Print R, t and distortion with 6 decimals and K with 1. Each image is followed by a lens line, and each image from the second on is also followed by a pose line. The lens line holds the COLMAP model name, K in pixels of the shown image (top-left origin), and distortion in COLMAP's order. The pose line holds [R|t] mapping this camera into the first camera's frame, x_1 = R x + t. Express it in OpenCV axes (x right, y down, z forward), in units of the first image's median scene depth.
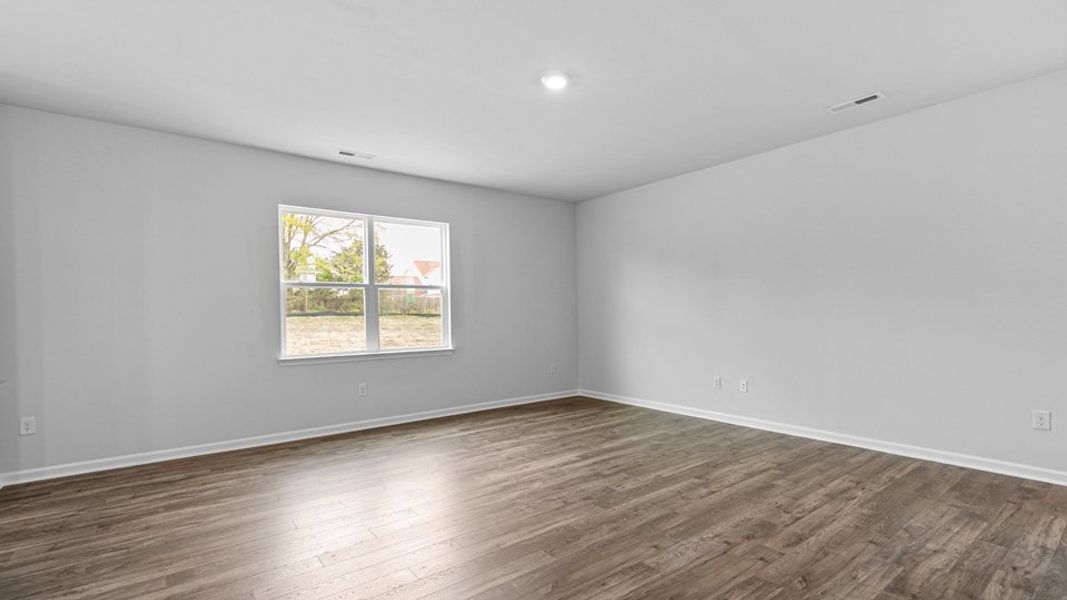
lens RADIAL K [[483.0, 0, 533.1], [0, 483.0, 308.9], [0, 0, 1]] dist [0.013970, 0.000182]
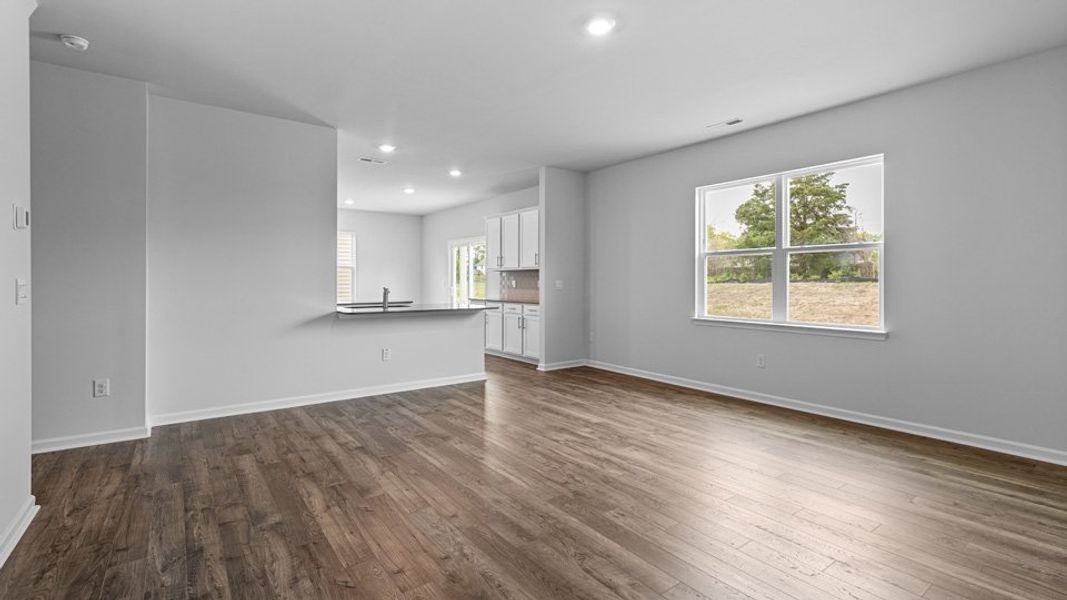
lens RADIAL K [[483.0, 0, 533.8], [0, 483.0, 274.9], [0, 0, 1]] dist [0.013970, 0.000182]
pose [[-0.021281, -0.001408, -0.999773, 0.946472], [0.008138, 0.999966, -0.001581, -0.005299], [0.999740, -0.008169, -0.021269, 0.897184]]
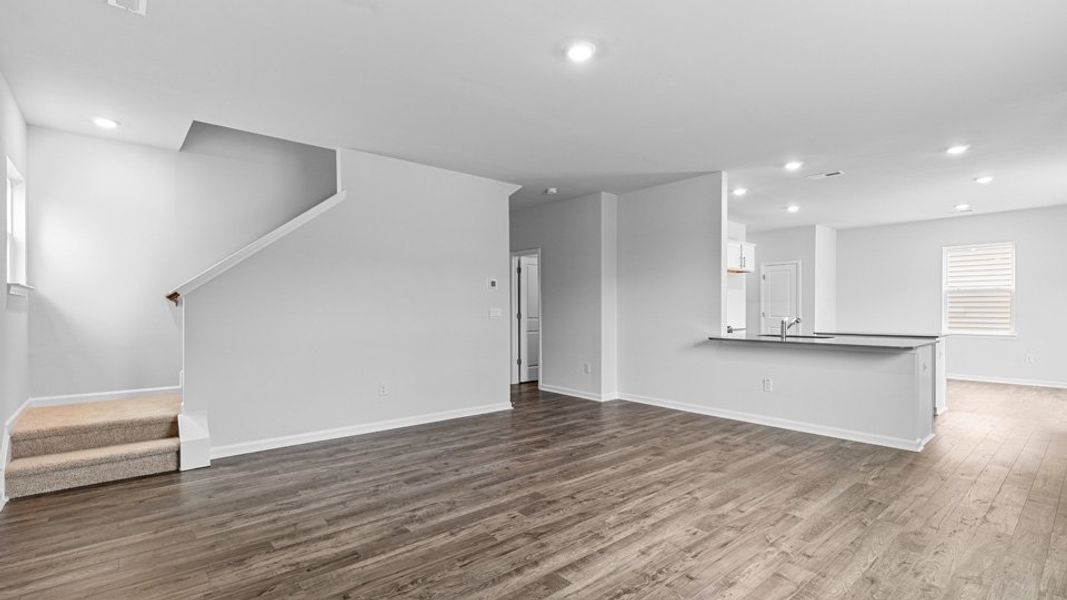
lens RADIAL K [[483.0, 0, 533.1], [0, 483.0, 307.7], [0, 0, 1]] dist [0.013970, 0.000182]
pose [[-0.998500, 0.015636, -0.052477, 0.184368], [0.016292, 0.999794, -0.012086, 0.011446], [0.052277, -0.012923, -0.998549, 1.879664]]
